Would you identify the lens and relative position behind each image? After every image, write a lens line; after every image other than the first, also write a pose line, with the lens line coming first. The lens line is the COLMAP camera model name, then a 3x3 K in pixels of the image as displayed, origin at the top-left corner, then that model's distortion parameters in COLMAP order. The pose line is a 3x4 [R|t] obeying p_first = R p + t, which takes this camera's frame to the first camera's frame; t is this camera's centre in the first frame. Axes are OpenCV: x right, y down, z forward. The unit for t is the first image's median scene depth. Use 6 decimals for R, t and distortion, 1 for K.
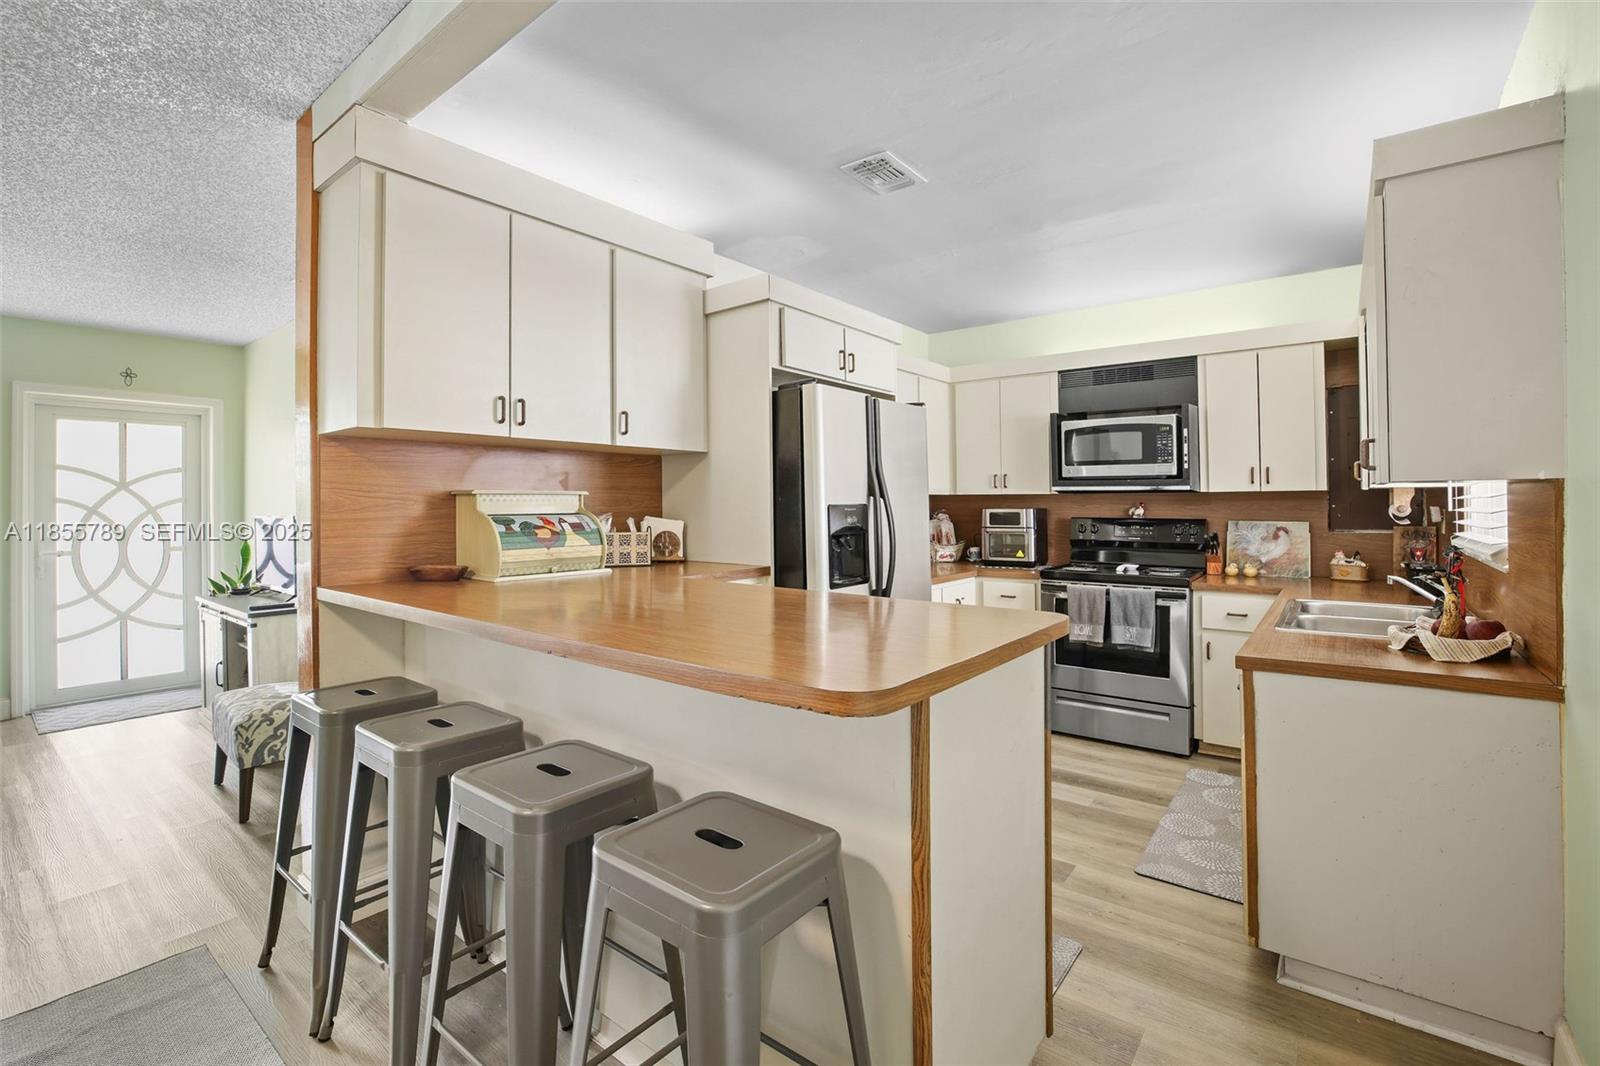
lens RADIAL K [[708.8, 0, 798.2], [0, 708.8, 528.5], [0, 0, 1]] dist [0.000016, 0.001430]
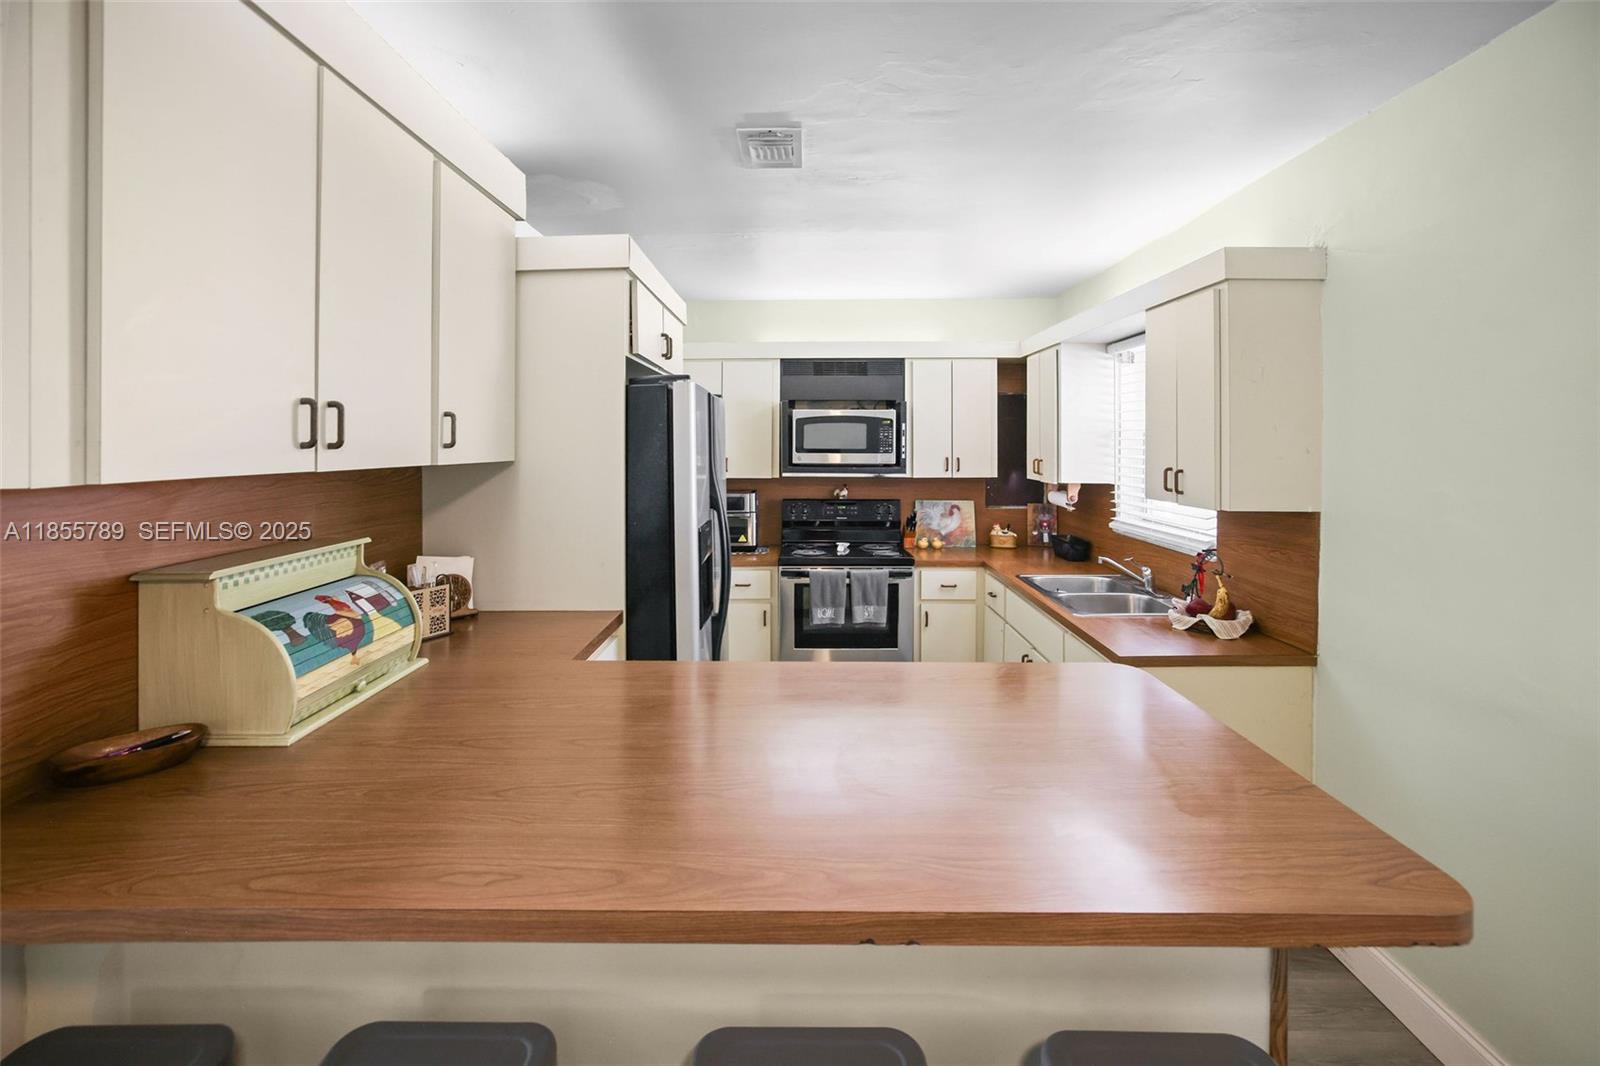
lens RADIAL K [[708.8, 0, 813.8], [0, 708.8, 456.7], [0, 0, 1]] dist [0.000016, 0.001430]
pose [[0.802437, -0.004922, 0.596717, -0.238580], [0.020455, 0.999605, -0.019261, -0.068798], [-0.596386, 0.027662, 0.802221, 0.182252]]
